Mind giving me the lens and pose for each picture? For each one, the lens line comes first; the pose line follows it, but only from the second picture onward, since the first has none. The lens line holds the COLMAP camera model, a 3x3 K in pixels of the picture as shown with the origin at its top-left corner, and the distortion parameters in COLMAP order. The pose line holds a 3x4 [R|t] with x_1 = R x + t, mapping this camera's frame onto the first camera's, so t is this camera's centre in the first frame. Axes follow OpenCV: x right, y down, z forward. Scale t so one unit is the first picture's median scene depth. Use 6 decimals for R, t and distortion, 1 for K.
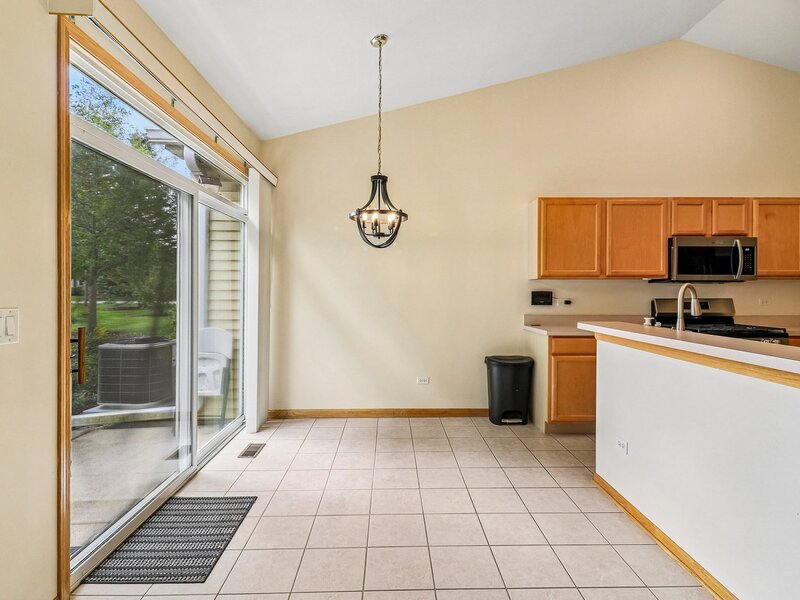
lens RADIAL K [[427.3, 0, 404.4], [0, 427.3, 289.3], [0, 0, 1]] dist [0.012136, -0.006720]
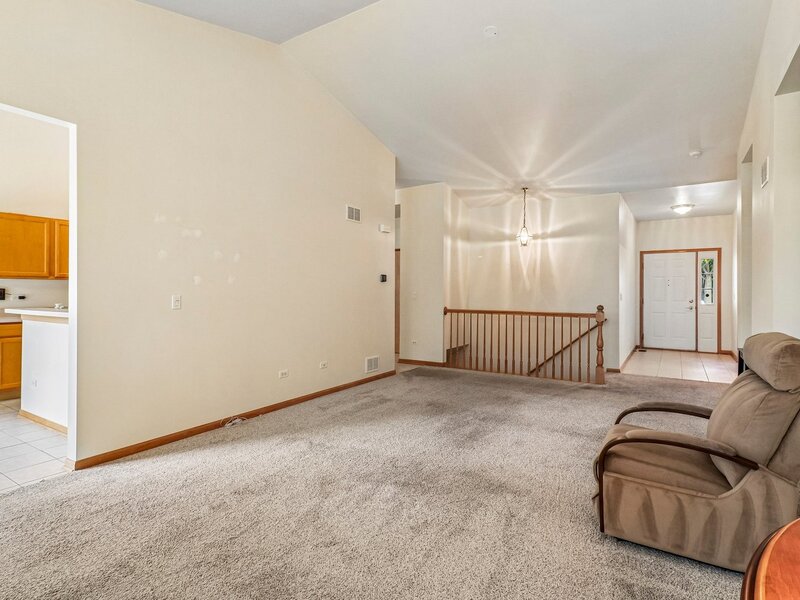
lens RADIAL K [[427.3, 0, 412.2], [0, 427.3, 295.7], [0, 0, 1]] dist [0.012136, -0.006720]
pose [[0.563904, -0.006280, 0.825816, -0.012180], [0.000306, 0.999973, 0.007395, 0.017625], [-0.825840, -0.003918, 0.563891, -0.699574]]
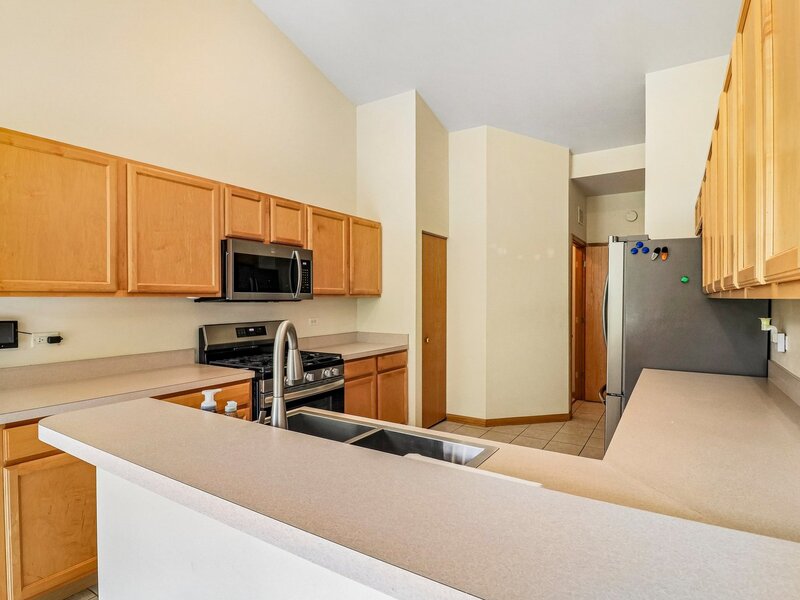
lens RADIAL K [[427.3, 0, 388.8], [0, 427.3, 304.8], [0, 0, 1]] dist [0.012136, -0.006720]
pose [[0.570339, -0.013627, 0.821296, 0.191290], [0.001731, 0.999880, 0.015388, -0.022609], [-0.821407, -0.007355, 0.570295, 0.369776]]
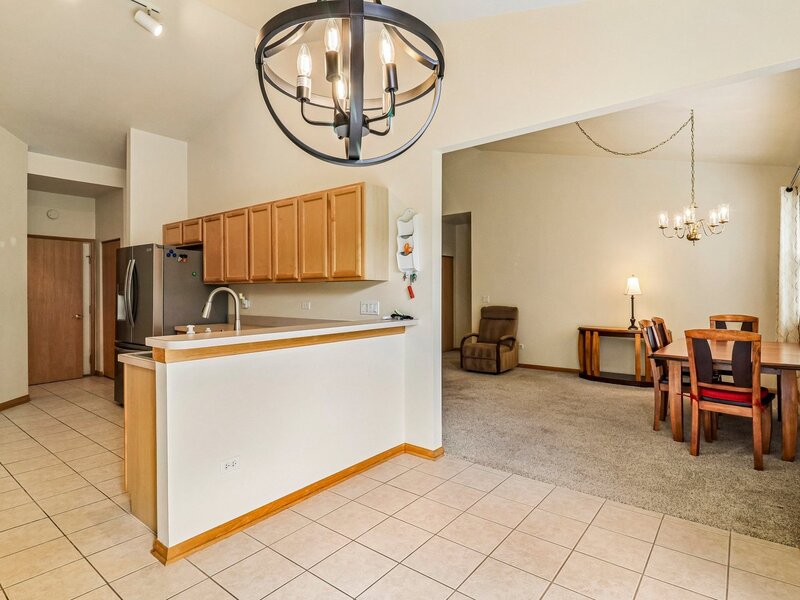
lens RADIAL K [[427.3, 0, 394.6], [0, 427.3, 289.7], [0, 0, 1]] dist [0.012136, -0.006720]
pose [[-0.775863, 0.007262, 0.630859, -0.169354], [0.006332, 0.999973, -0.003722, 0.000428], [-0.630869, 0.001107, -0.775888, 0.914033]]
